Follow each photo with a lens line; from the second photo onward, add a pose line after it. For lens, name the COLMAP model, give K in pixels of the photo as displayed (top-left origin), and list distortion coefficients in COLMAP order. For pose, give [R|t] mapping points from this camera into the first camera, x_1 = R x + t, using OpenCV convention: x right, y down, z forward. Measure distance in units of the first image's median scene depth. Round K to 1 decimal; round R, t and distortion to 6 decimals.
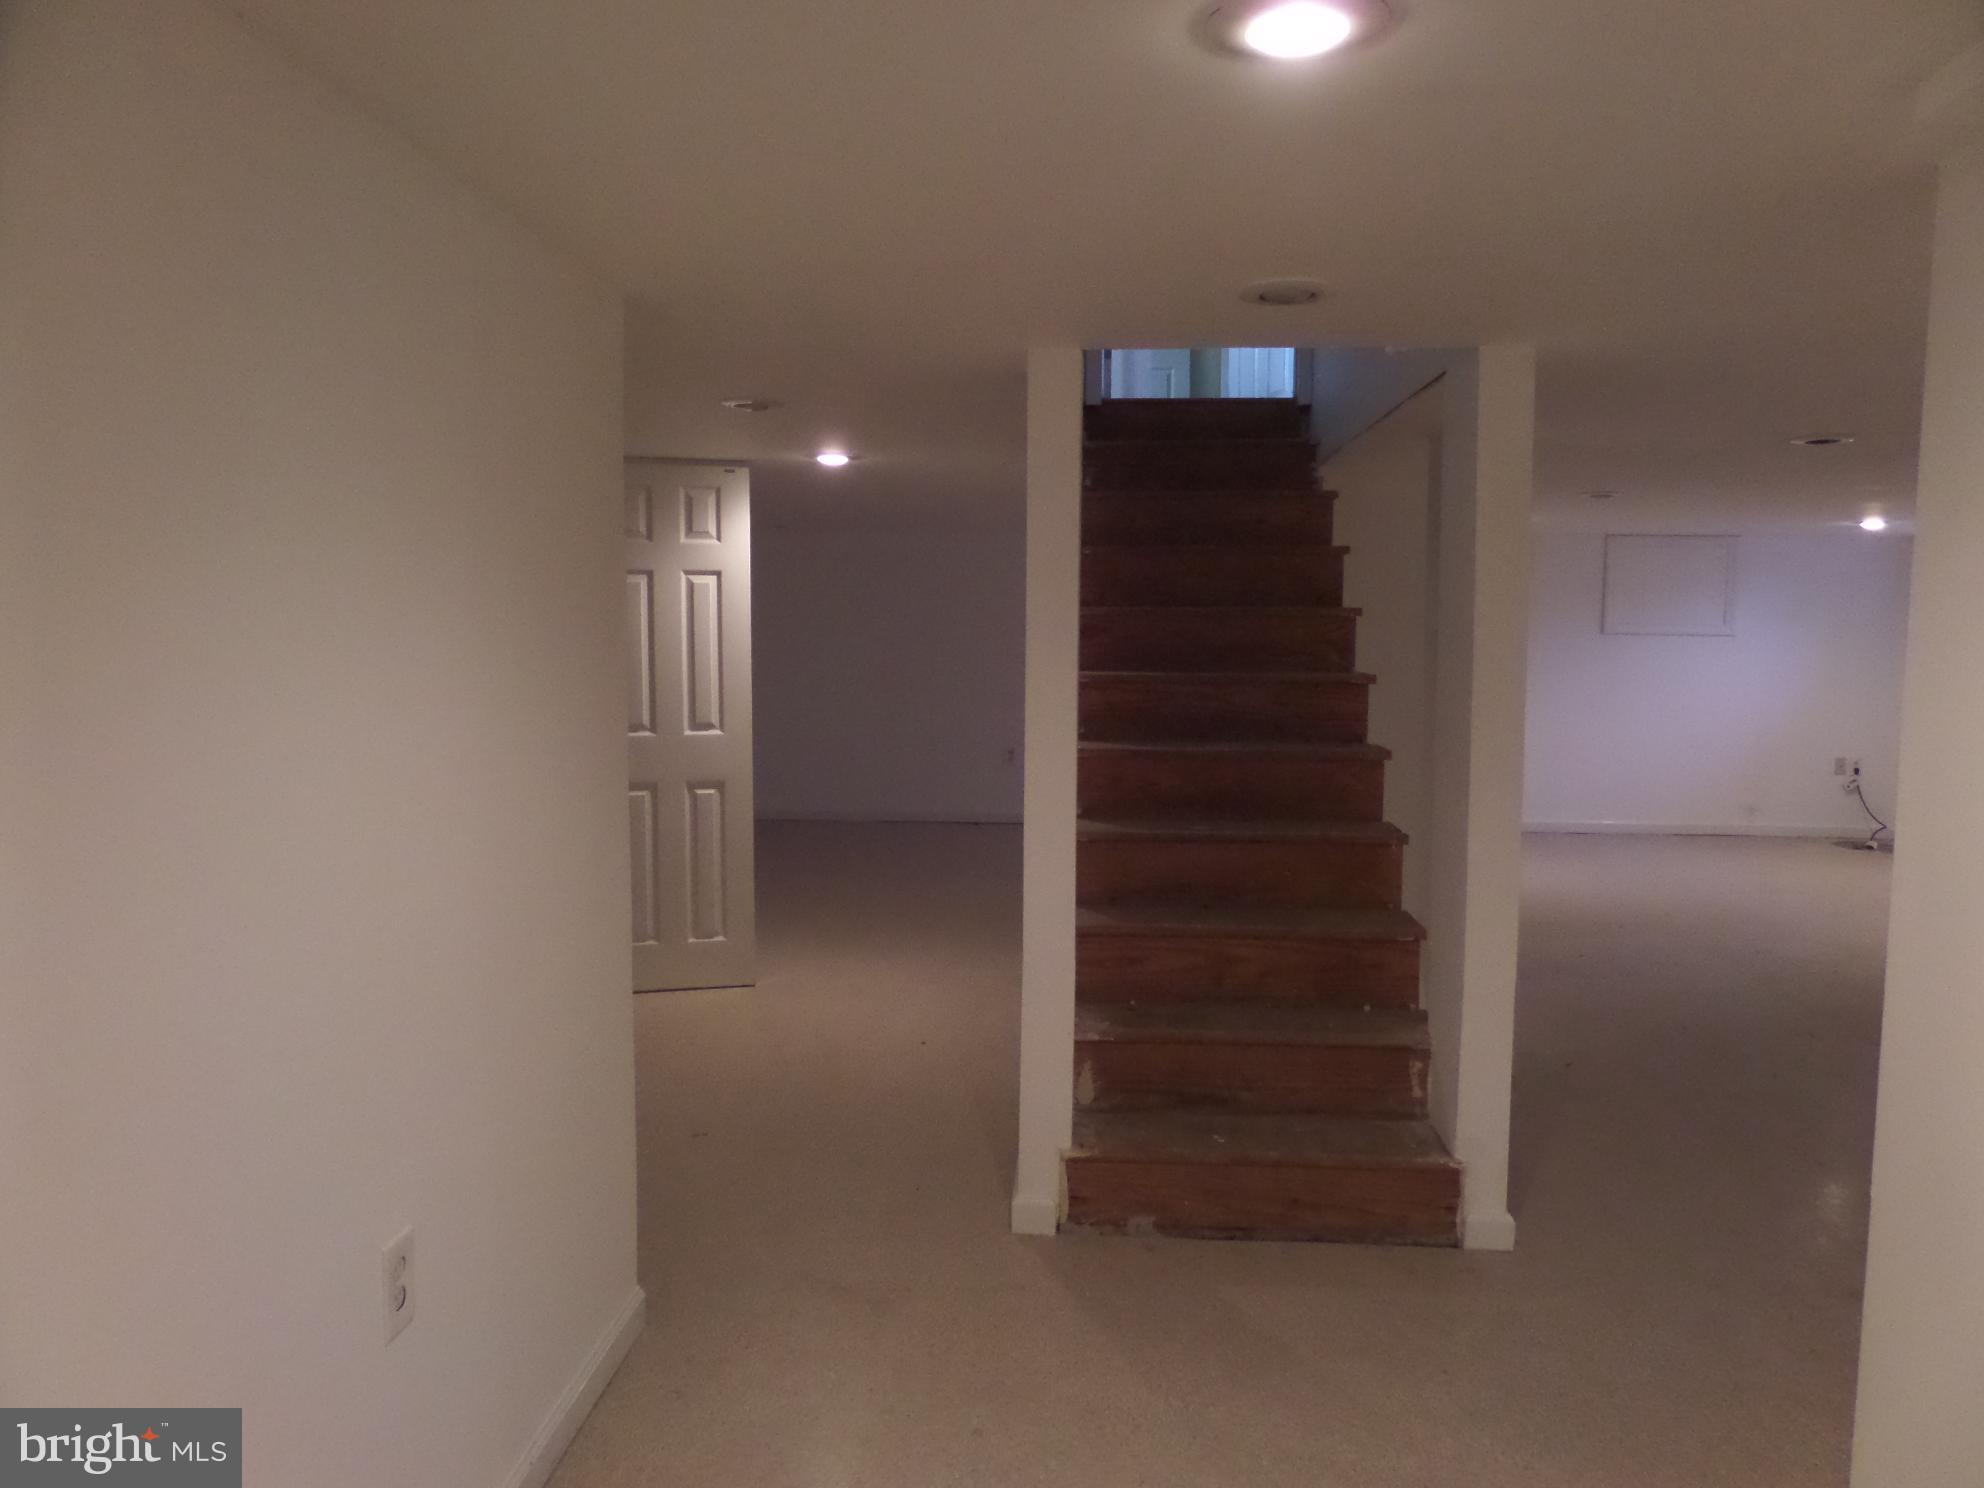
lens RADIAL K [[1459.6, 0, 992.4], [0, 1459.6, 748.3], [0, 0, 1]] dist [-0.010639, -0.005549]
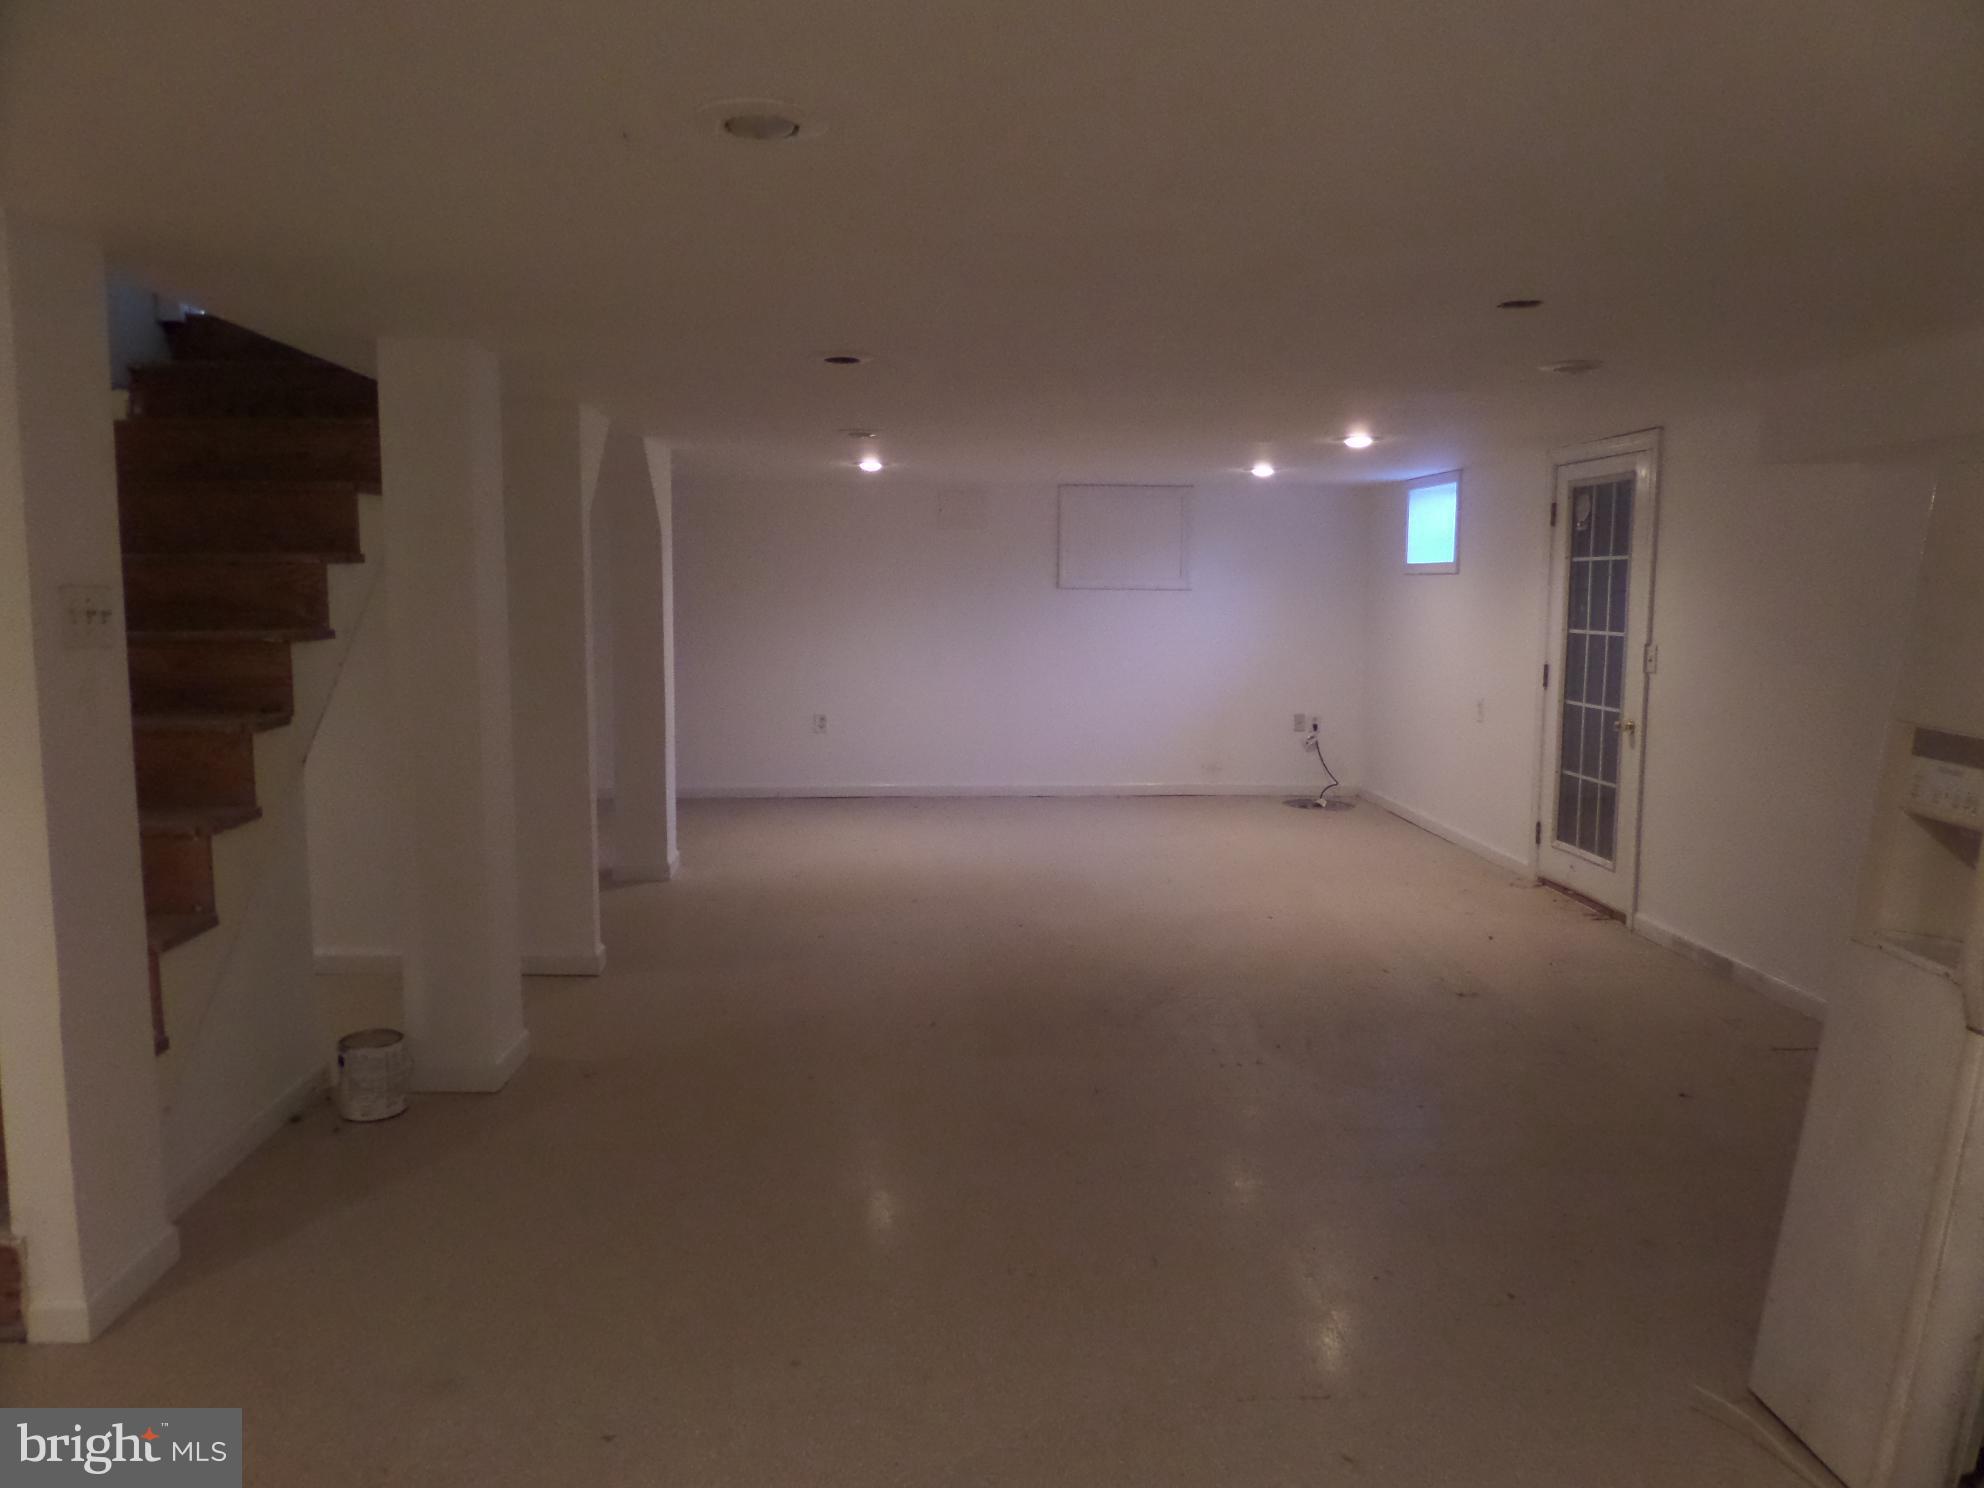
lens RADIAL K [[1459.6, 0, 992.4], [0, 1459.6, 748.3], [0, 0, 1]] dist [-0.010639, -0.005549]
pose [[0.992664, -0.019104, 0.119390, 0.264465], [0.016137, 0.999538, 0.025770, 0.001060], [-0.119827, -0.023654, 0.992513, 0.052016]]
